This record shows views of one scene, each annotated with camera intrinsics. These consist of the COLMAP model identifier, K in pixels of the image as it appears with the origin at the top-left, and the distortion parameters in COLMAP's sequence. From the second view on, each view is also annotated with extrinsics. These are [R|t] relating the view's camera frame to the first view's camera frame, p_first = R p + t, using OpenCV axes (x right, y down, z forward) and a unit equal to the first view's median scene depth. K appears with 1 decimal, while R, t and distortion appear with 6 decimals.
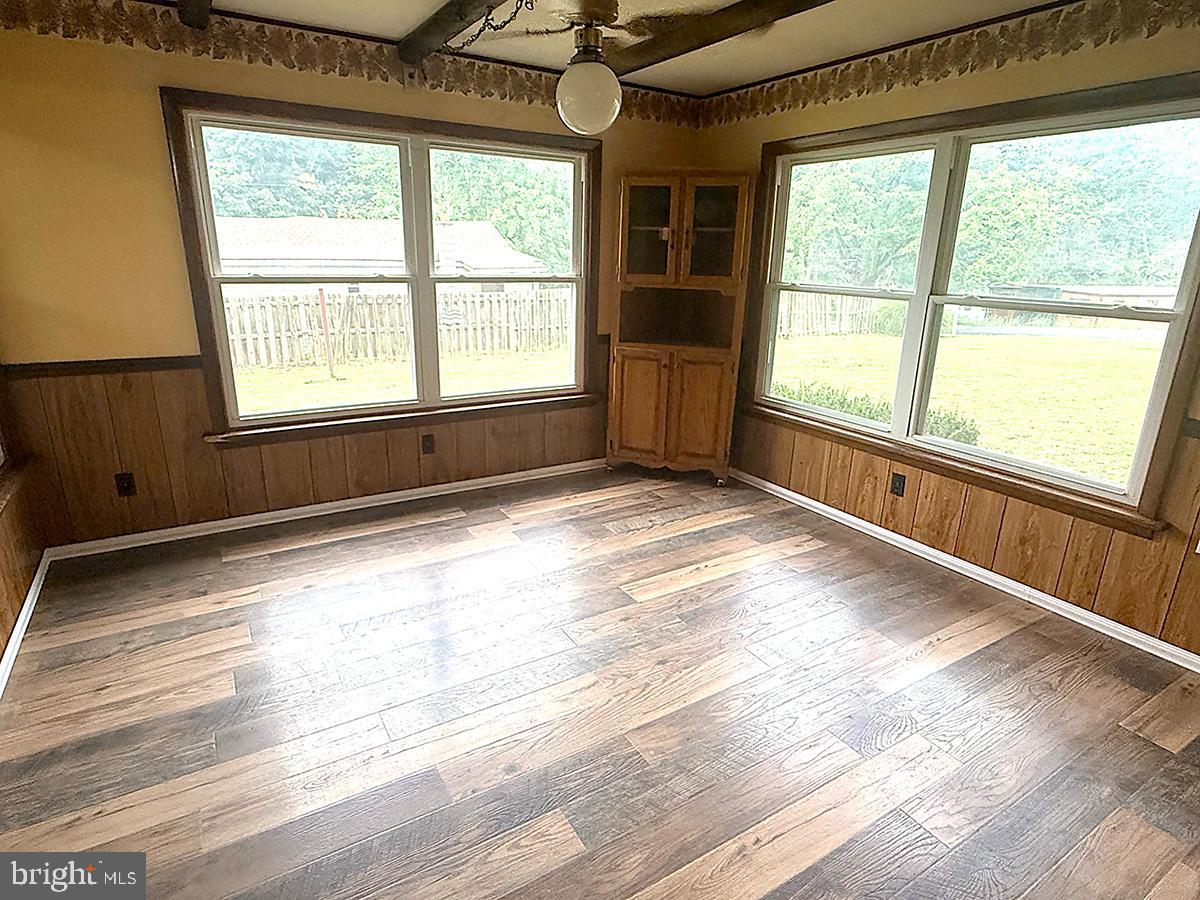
lens RADIAL K [[658.1, 0, 602.9], [0, 658.1, 447.5], [0, 0, 1]] dist [-0.007534, 0.004147]
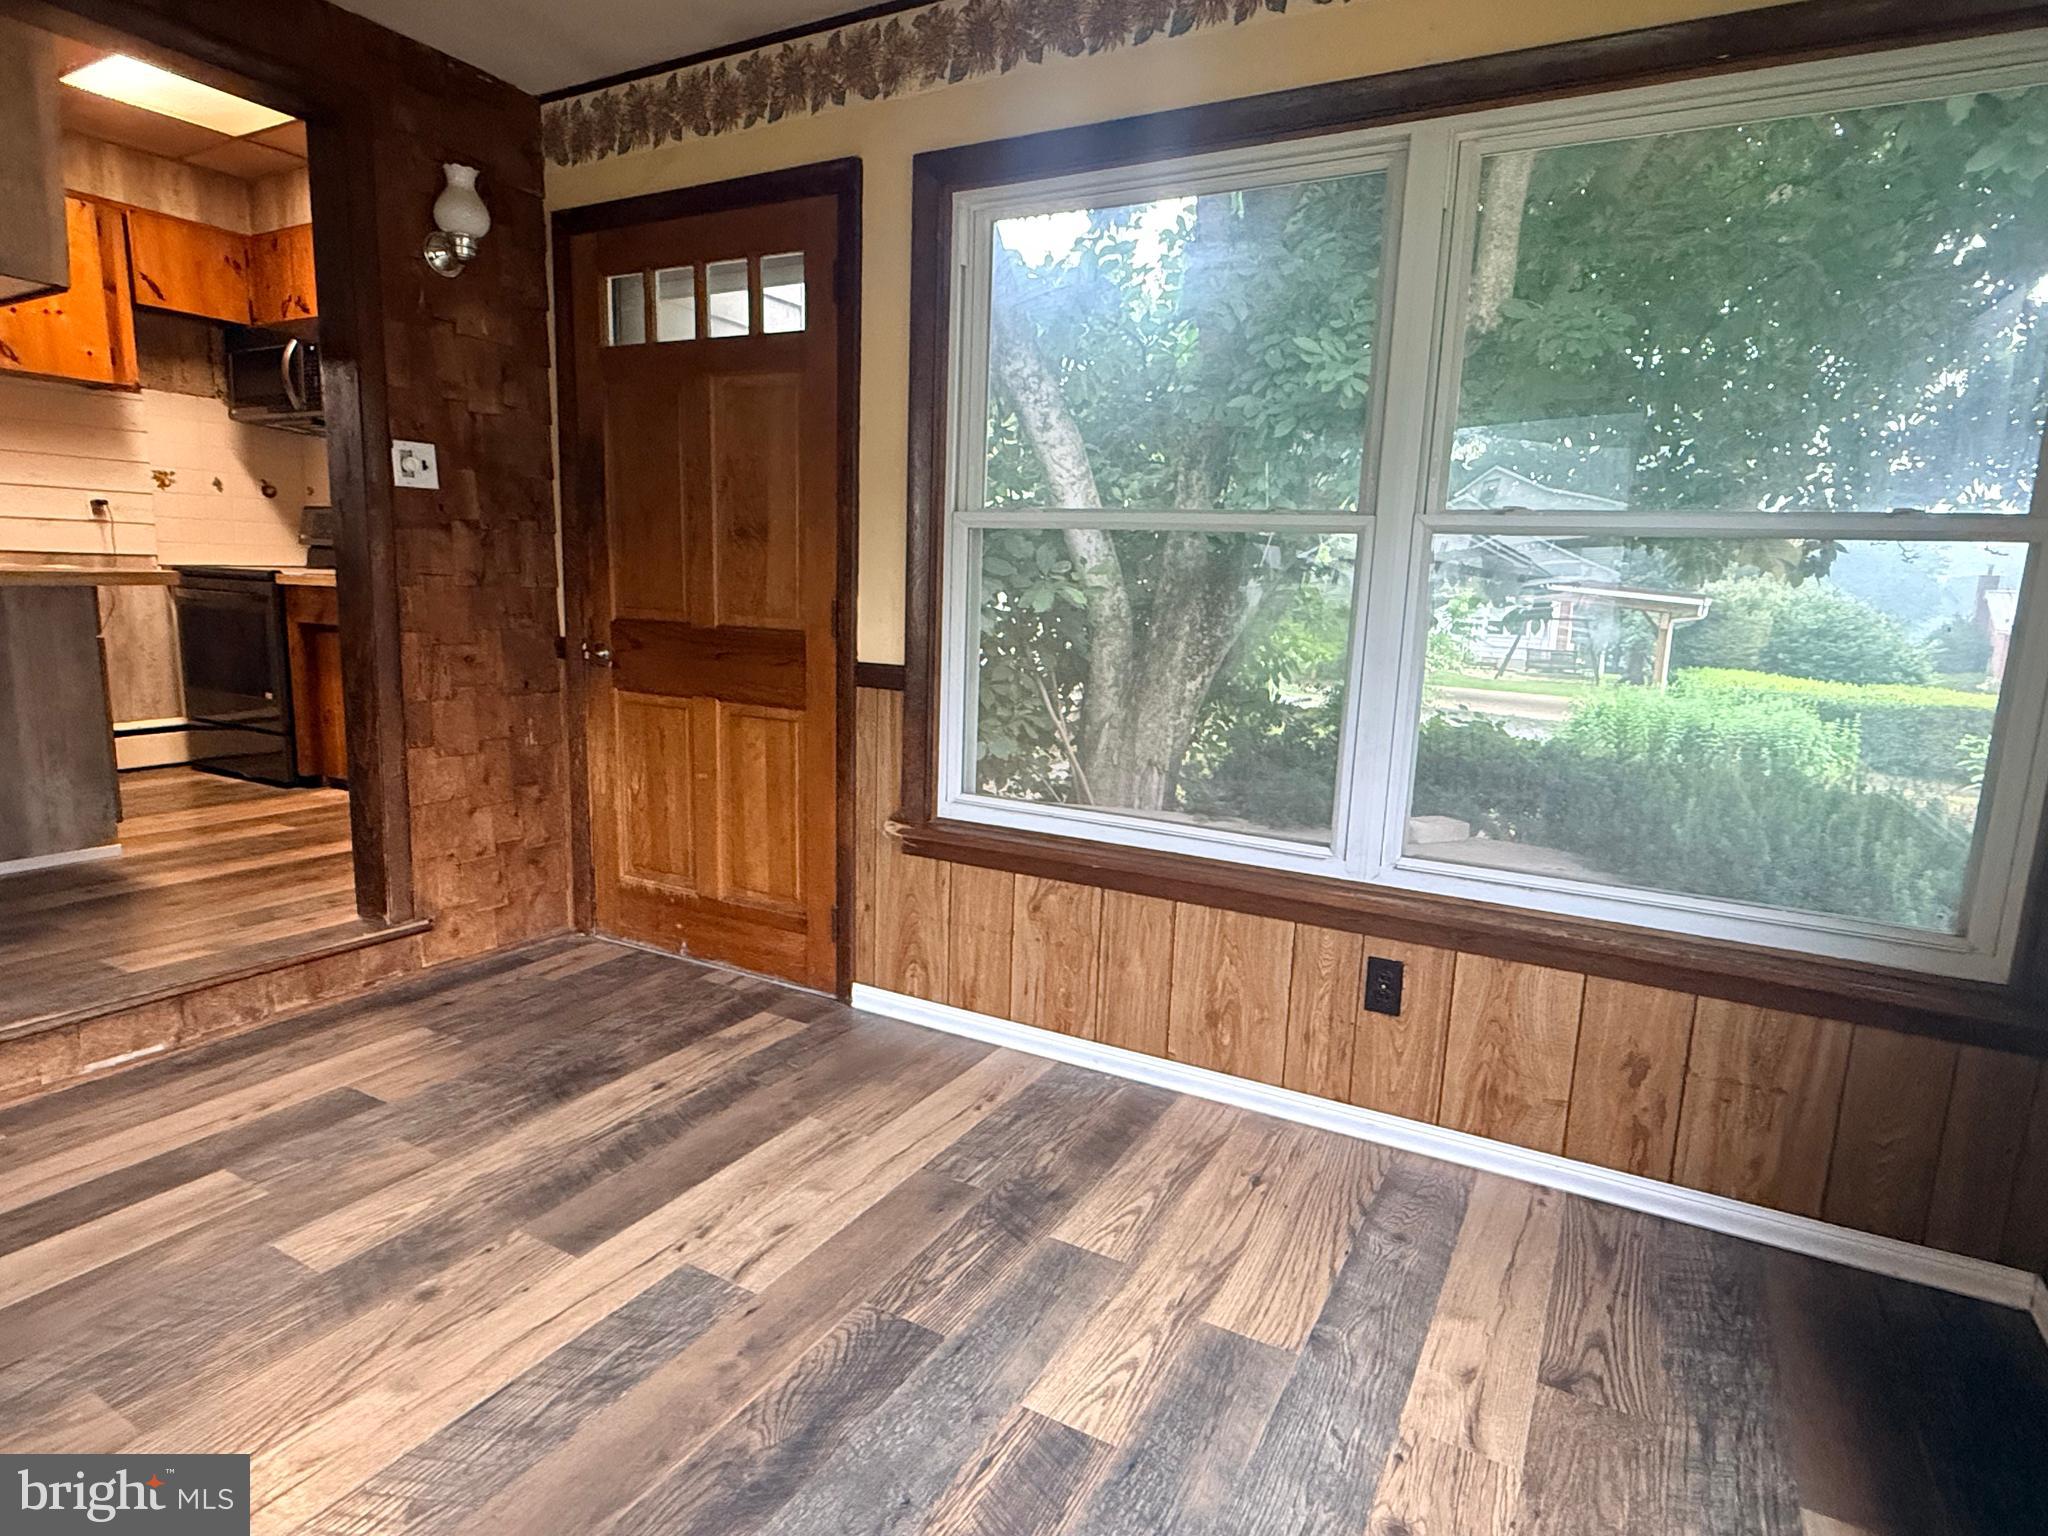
lens RADIAL K [[1123.1, 0, 1024.5], [0, 1123.1, 771.6], [0, 0, 1]] dist [-0.007534, 0.004147]
pose [[-0.871574, 0.027662, -0.489483, -0.078783], [-0.196340, 0.895153, 0.400190, -0.217848], [0.449232, 0.444900, -0.774761, 1.063996]]
